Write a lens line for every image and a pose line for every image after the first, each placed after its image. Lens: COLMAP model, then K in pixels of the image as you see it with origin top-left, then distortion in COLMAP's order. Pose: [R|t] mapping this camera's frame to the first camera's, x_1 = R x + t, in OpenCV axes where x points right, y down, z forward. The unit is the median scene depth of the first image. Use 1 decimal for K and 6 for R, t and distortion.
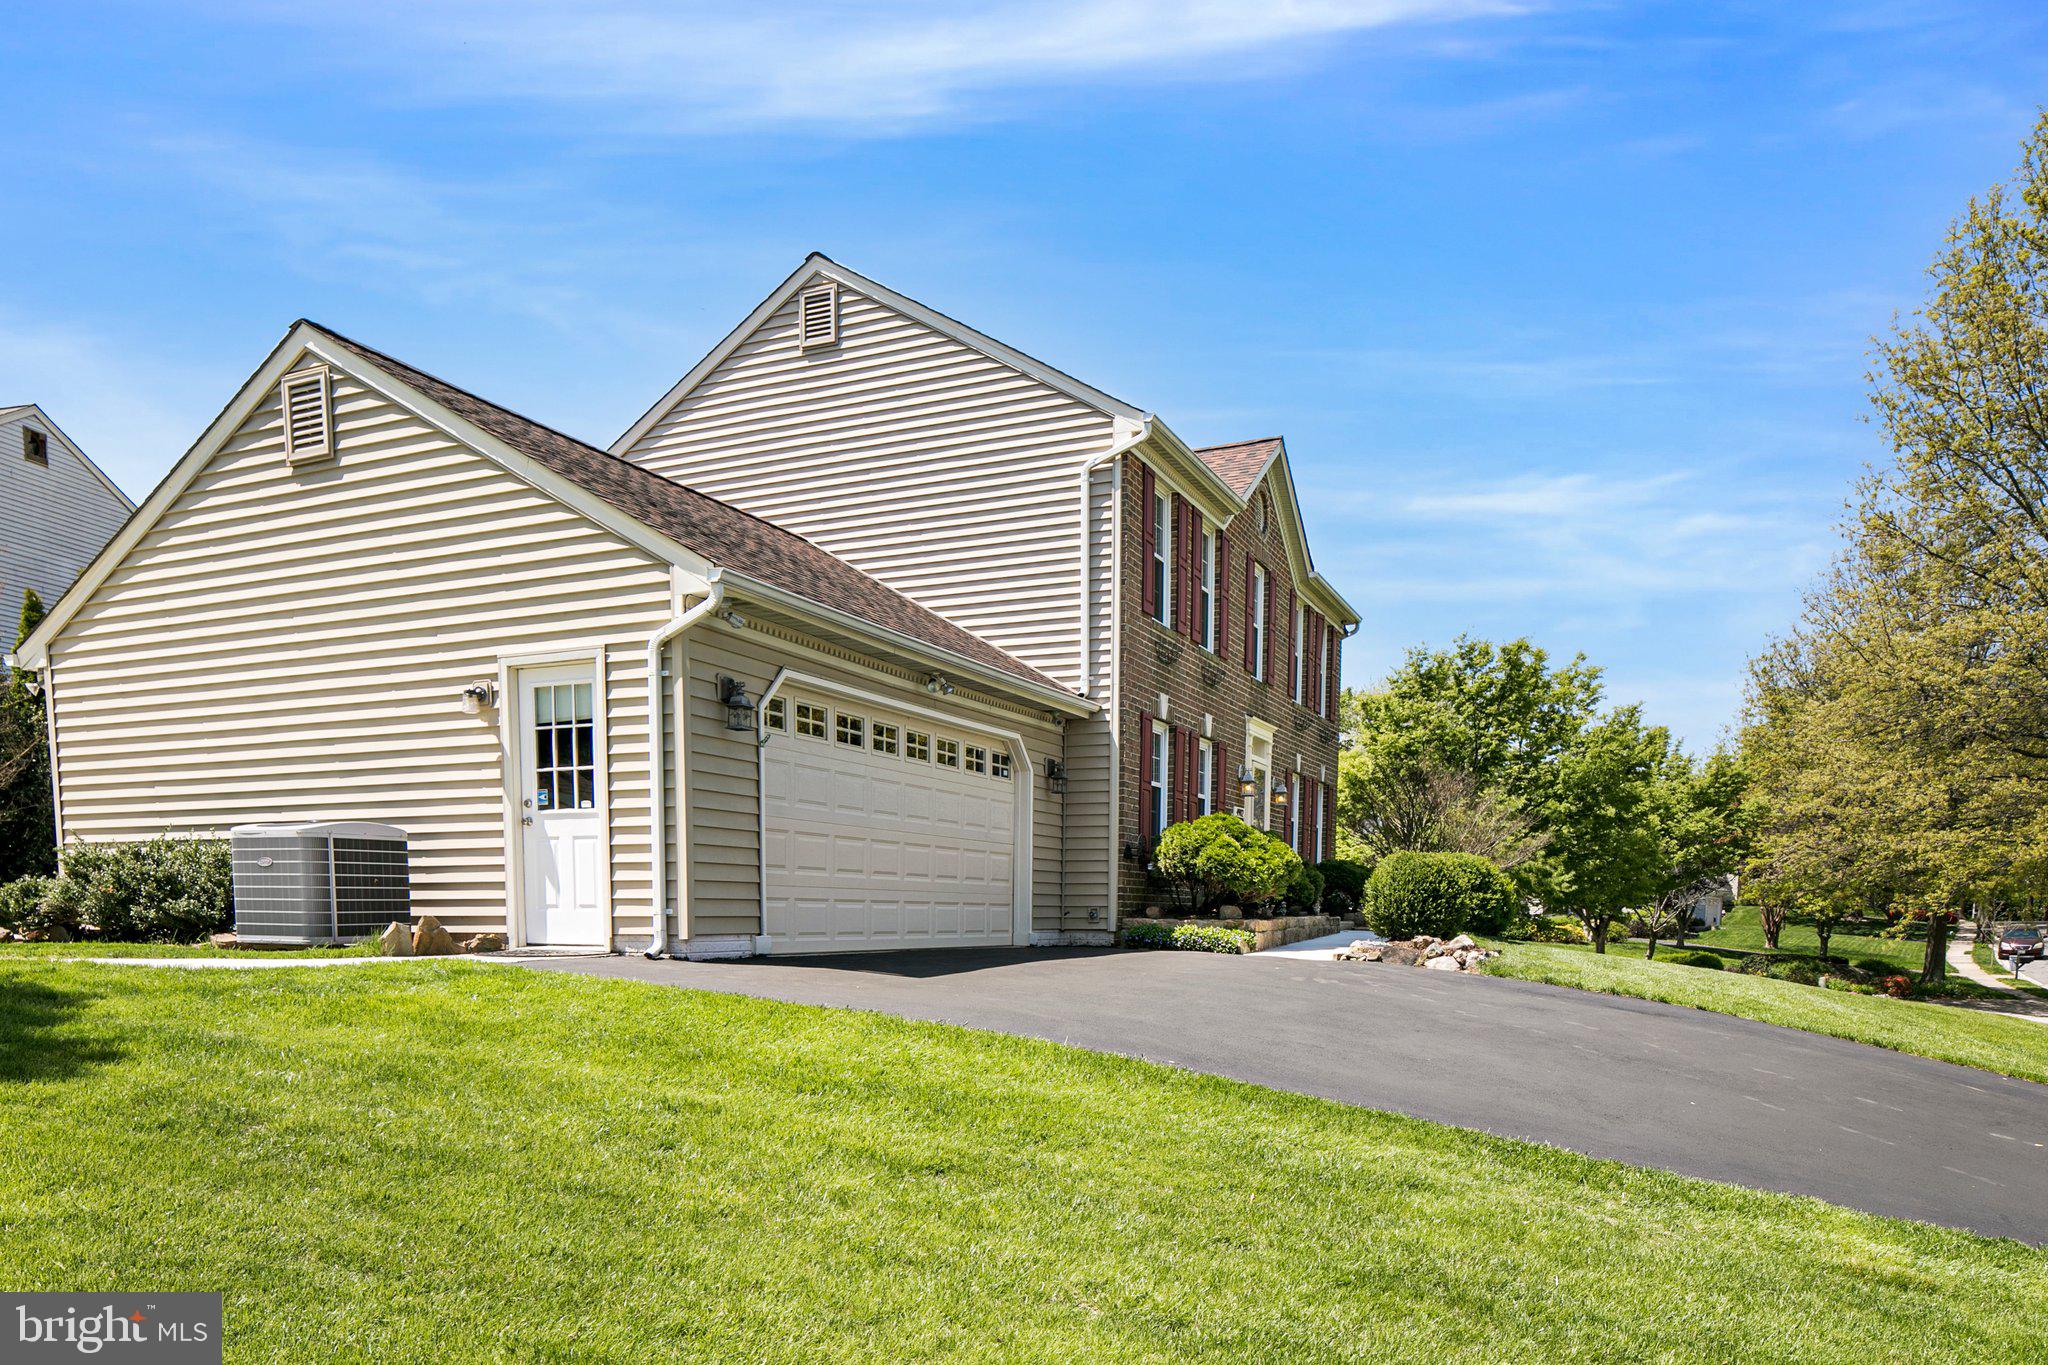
lens RADIAL K [[1405.2, 0, 1023.1], [0, 1405.2, 825.8], [0, 0, 1]] dist [-0.007733, -0.002211]
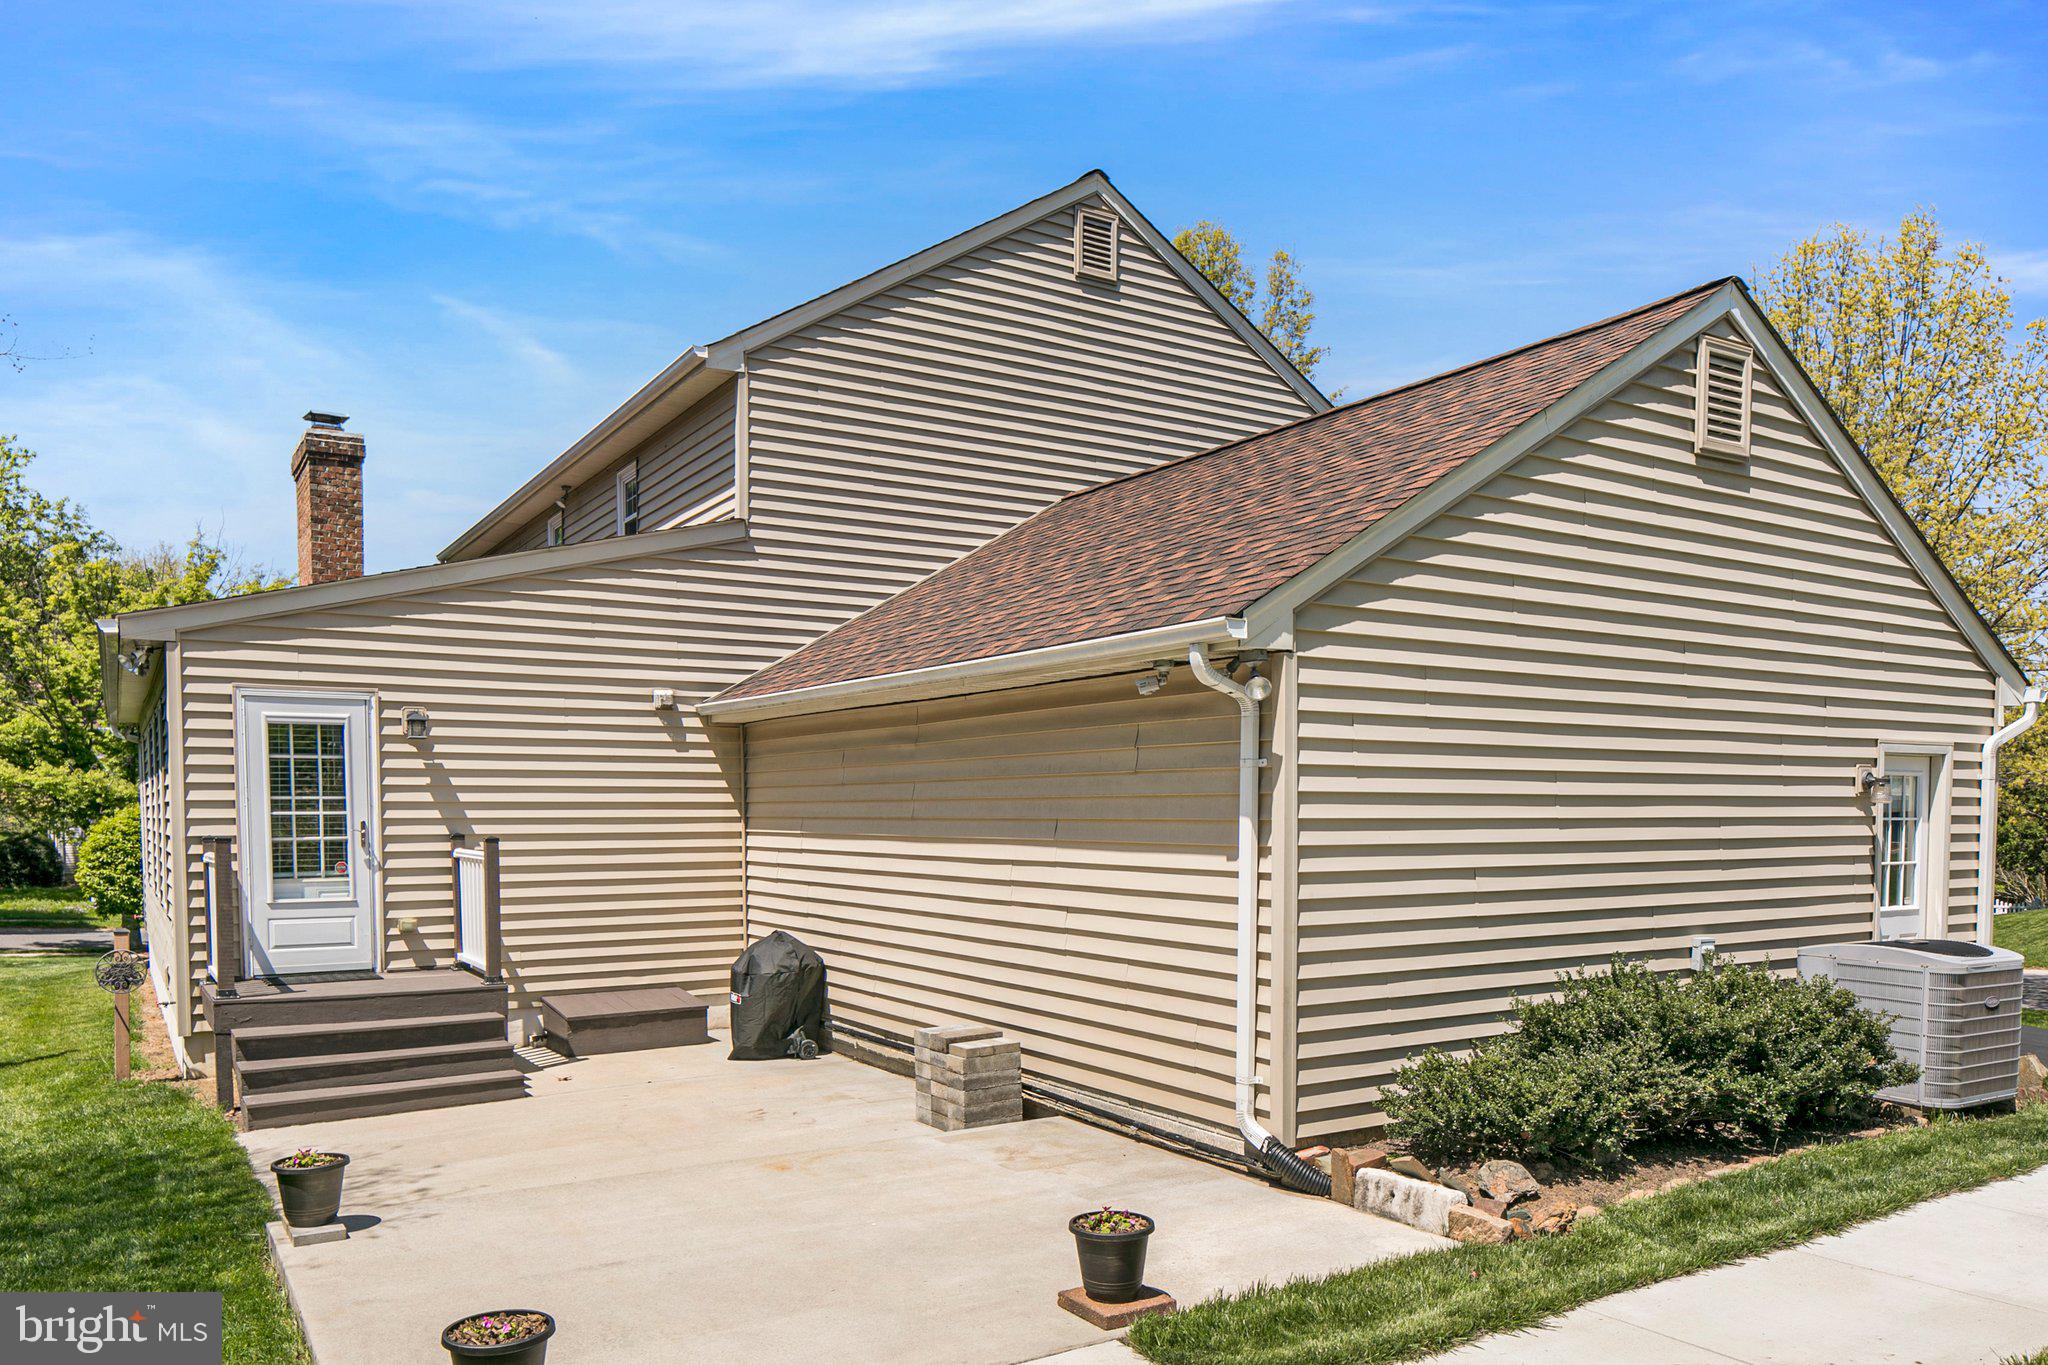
lens RADIAL K [[1422.1, 0, 1024.0], [0, 1422.1, 682.5], [0, 0, 1]] dist [-0.020571, 0.002000]
pose [[0.574937, 0.078889, 0.814386, -1.336562], [-0.047272, 0.996881, -0.063194, -0.068287], [-0.816831, -0.002165, 0.576873, 0.853385]]
